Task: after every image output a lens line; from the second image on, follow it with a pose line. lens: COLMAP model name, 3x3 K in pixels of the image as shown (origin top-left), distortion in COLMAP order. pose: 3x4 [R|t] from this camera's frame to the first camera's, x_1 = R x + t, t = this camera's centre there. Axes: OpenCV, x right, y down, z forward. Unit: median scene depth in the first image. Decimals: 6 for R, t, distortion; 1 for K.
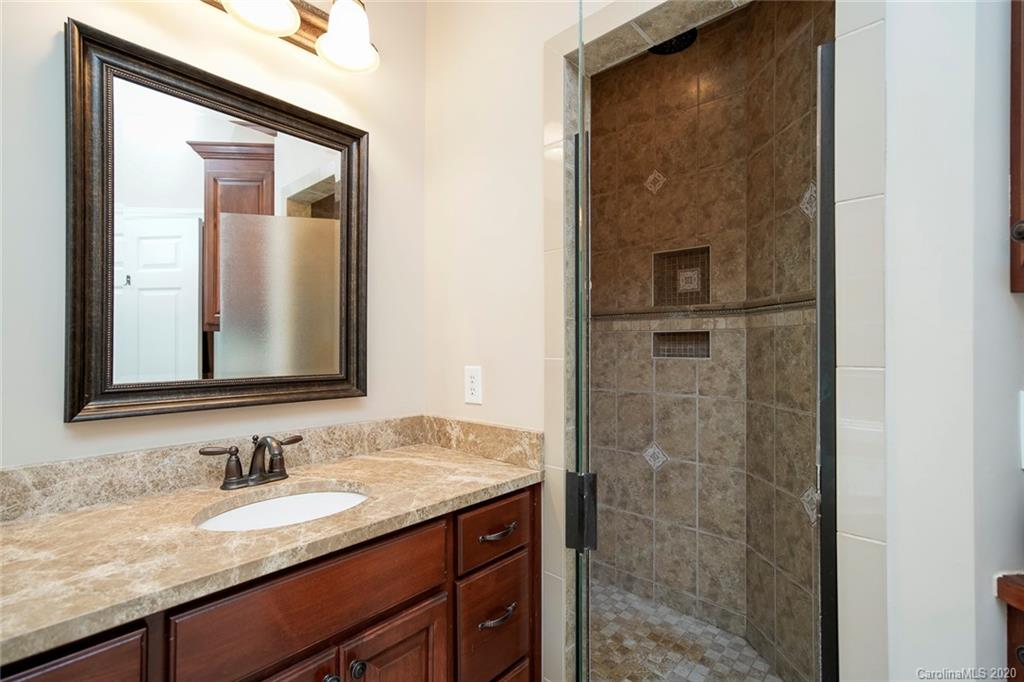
lens RADIAL K [[467.2, 0, 504.4], [0, 467.2, 343.3], [0, 0, 1]] dist [0.011403, 0.003414]
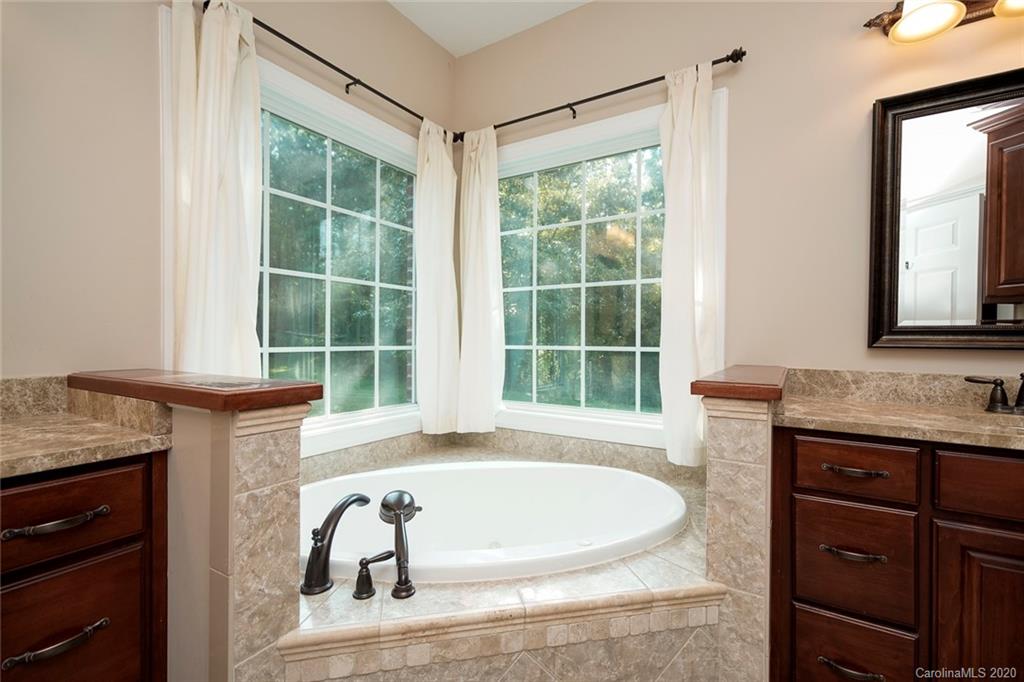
lens RADIAL K [[467.2, 0, 504.8], [0, 467.2, 339.1], [0, 0, 1]] dist [0.011403, 0.003414]
pose [[0.192290, 0.003368, -0.981332, 0.421129], [-0.003589, 0.999990, 0.002729, 0.132429], [0.981332, 0.002997, 0.192300, -0.536338]]
